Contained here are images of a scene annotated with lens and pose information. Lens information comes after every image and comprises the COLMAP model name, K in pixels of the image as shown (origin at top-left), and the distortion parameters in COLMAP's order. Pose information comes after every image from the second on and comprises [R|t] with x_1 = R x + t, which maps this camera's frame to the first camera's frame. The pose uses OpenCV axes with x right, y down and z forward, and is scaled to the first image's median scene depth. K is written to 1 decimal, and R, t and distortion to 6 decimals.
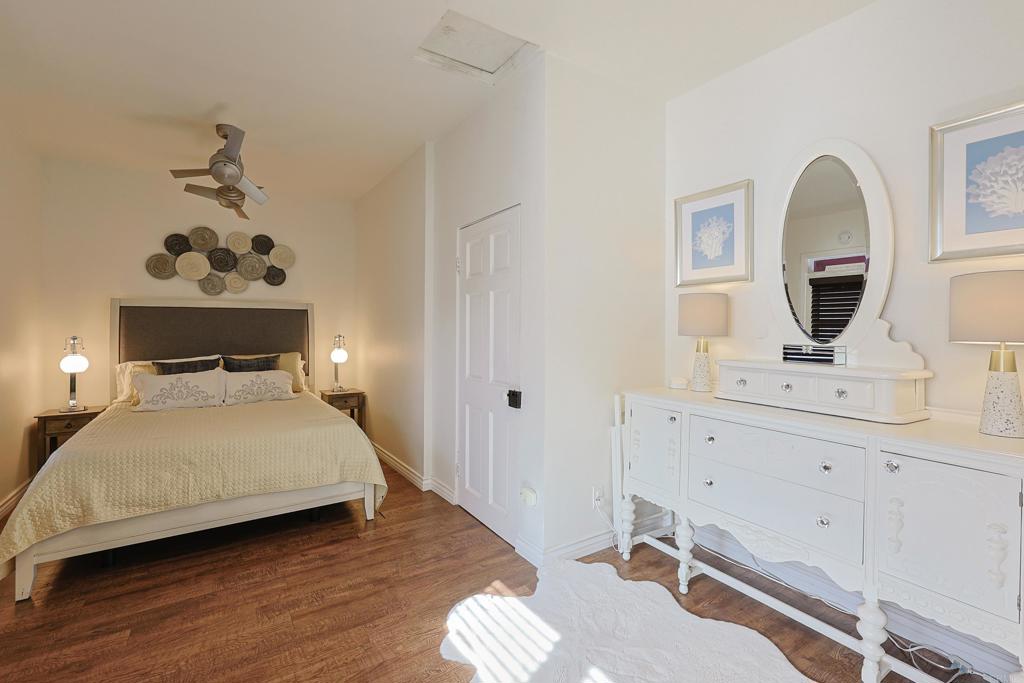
lens RADIAL K [[449.4, 0, 514.5], [0, 449.4, 327.5], [0, 0, 1]] dist [0.000961, 0.000239]
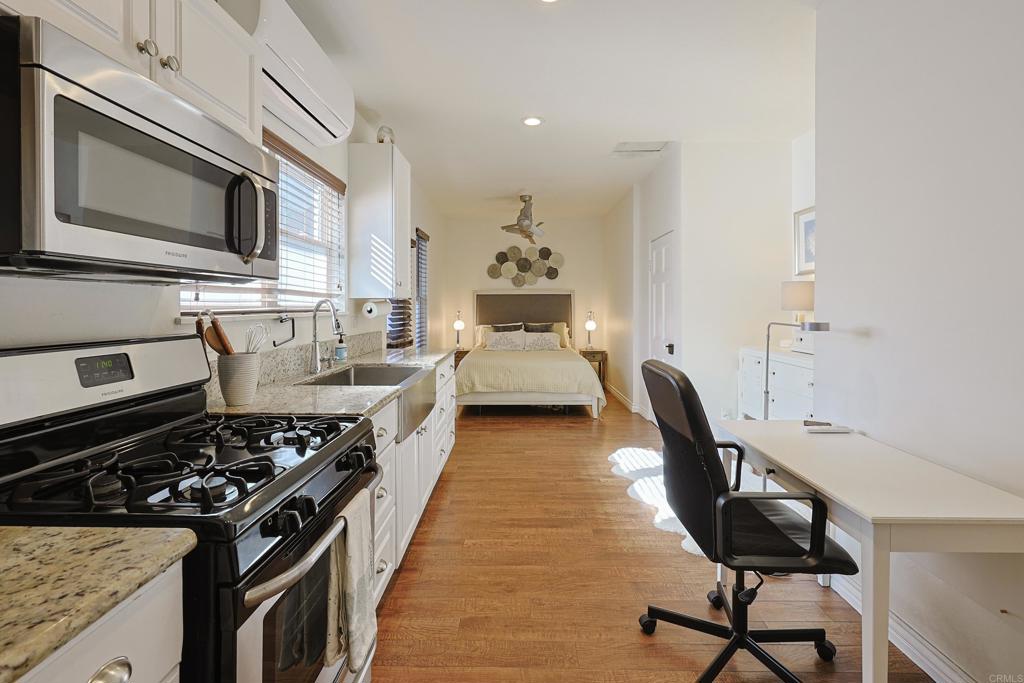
lens RADIAL K [[449.4, 0, 514.5], [0, 449.4, 327.5], [0, 0, 1]] dist [0.000961, 0.000239]
pose [[0.824330, 0.024009, -0.565601, 0.290834], [0.001869, 0.998979, 0.045129, 0.003634], [0.566107, -0.038258, 0.823444, -0.429956]]
